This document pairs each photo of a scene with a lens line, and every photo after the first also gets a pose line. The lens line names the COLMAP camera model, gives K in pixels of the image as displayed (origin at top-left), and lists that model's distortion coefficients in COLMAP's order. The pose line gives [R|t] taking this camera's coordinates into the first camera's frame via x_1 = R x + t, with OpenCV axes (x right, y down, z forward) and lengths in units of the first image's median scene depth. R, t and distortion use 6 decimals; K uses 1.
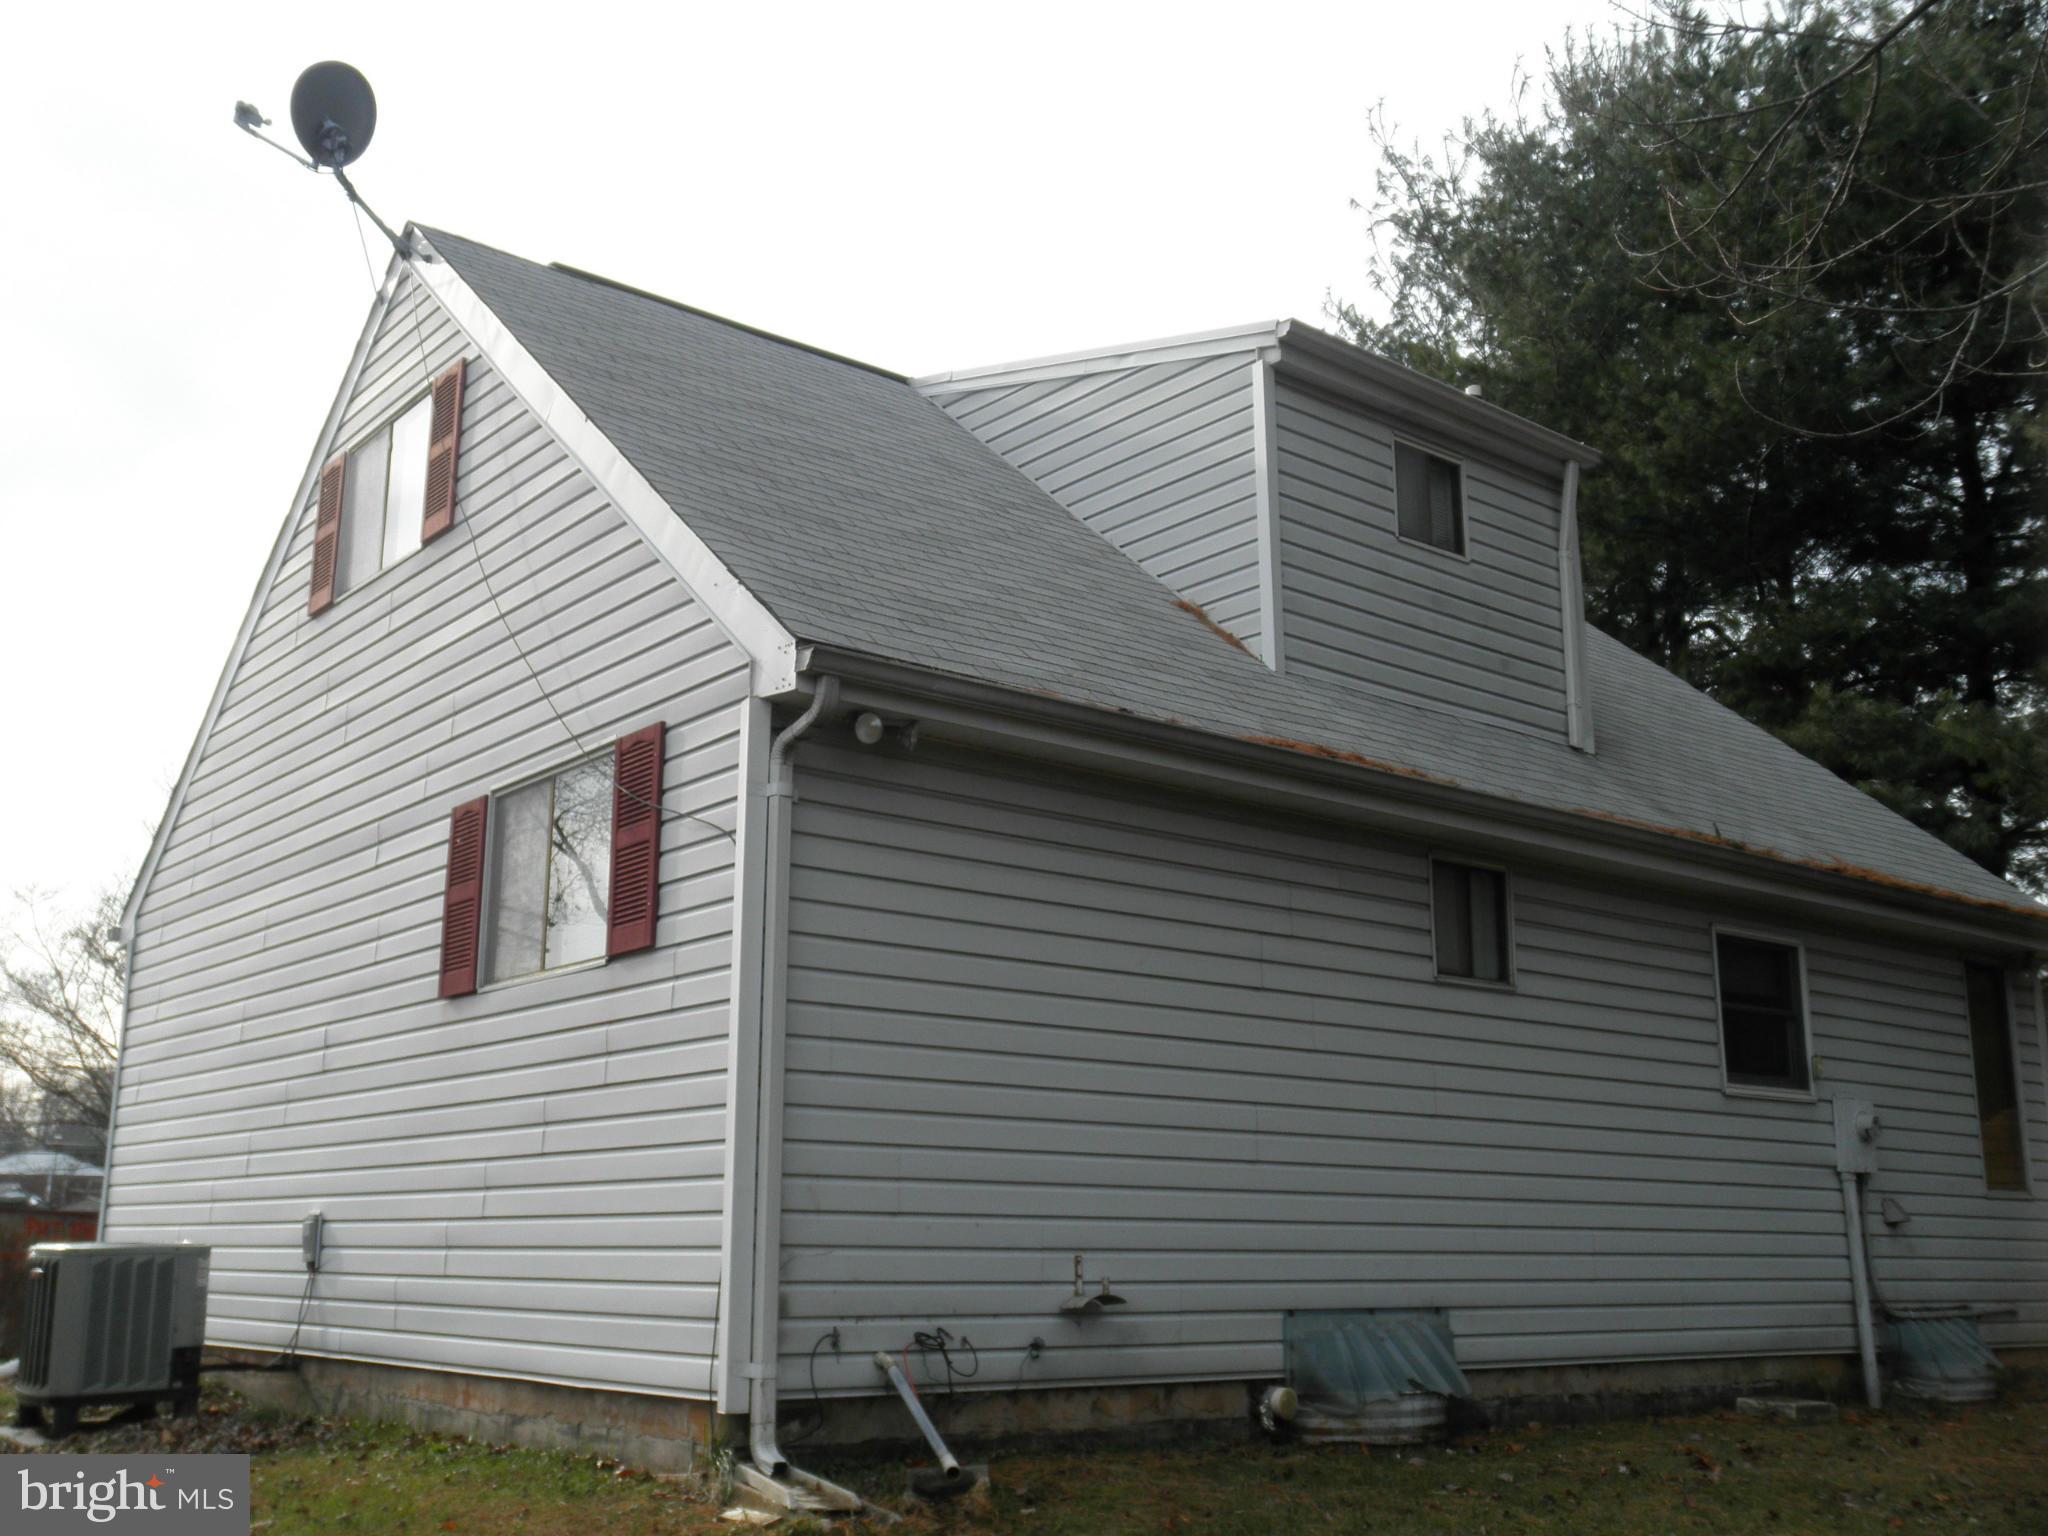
lens RADIAL K [[2012.6, 0, 1024.0], [0, 2012.6, 768.0], [0, 0, 1]] dist [0.000231, 0.000830]
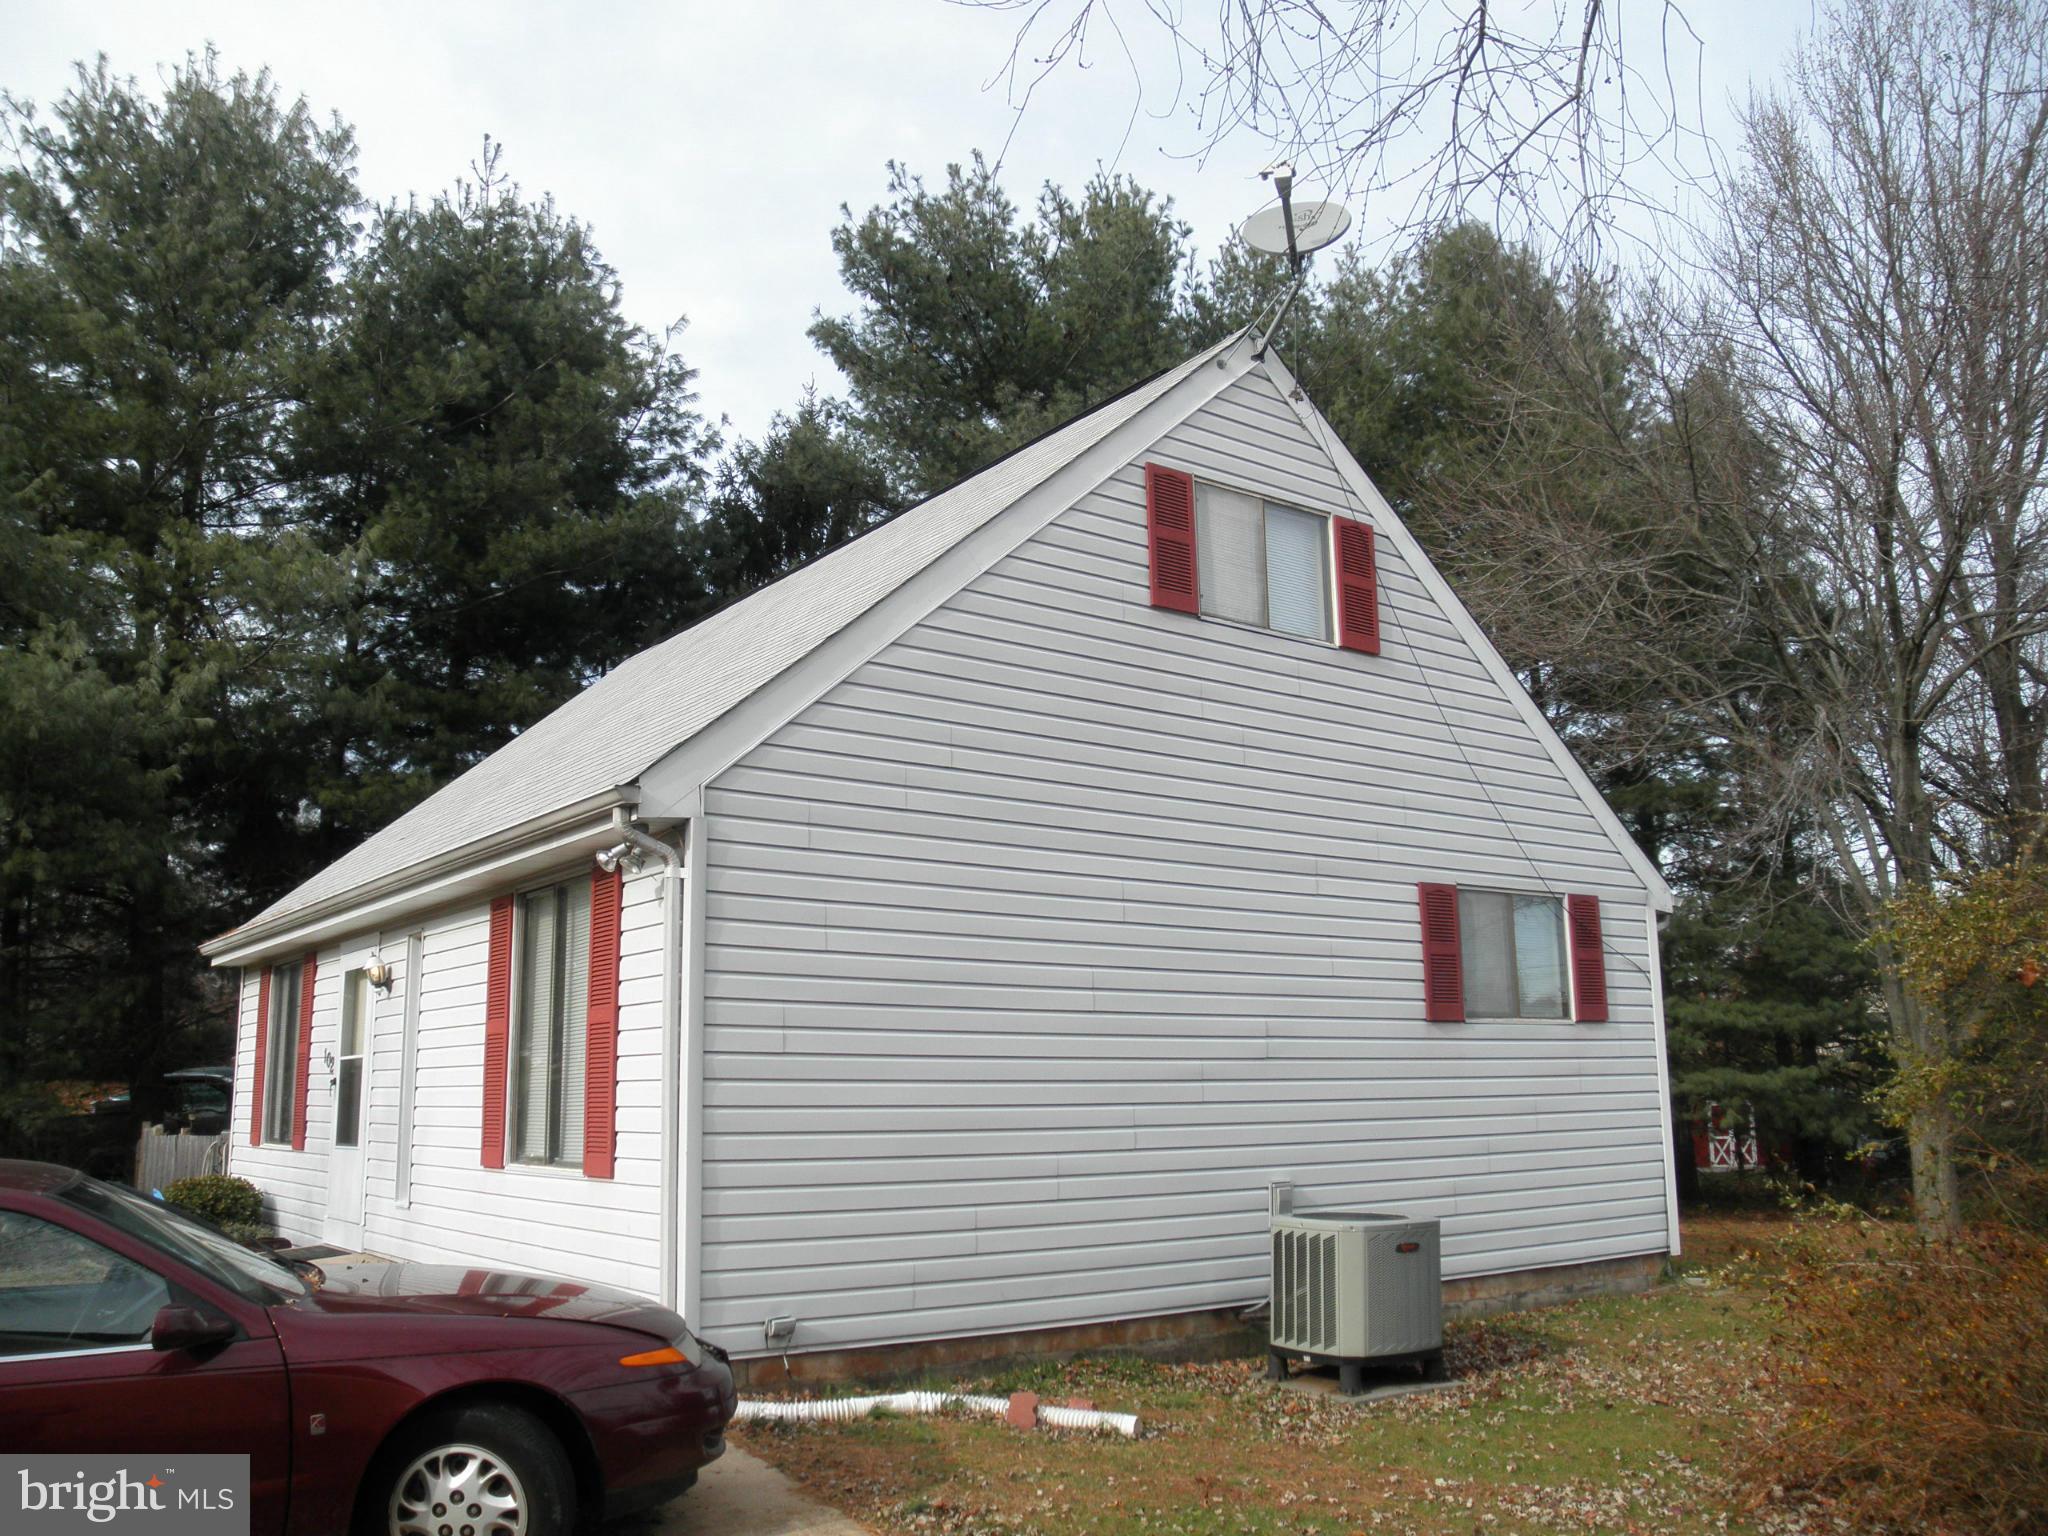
lens RADIAL K [[1669.7, 0, 1023.0], [0, 1669.7, 777.7], [0, 0, 1]] dist [-0.130077, 0.119287]
pose [[0.050540, 0.189154, 0.980646, -1.616290], [-0.219963, 0.959898, -0.173815, 0.237720], [-0.974198, -0.206921, 0.090120, 1.337303]]
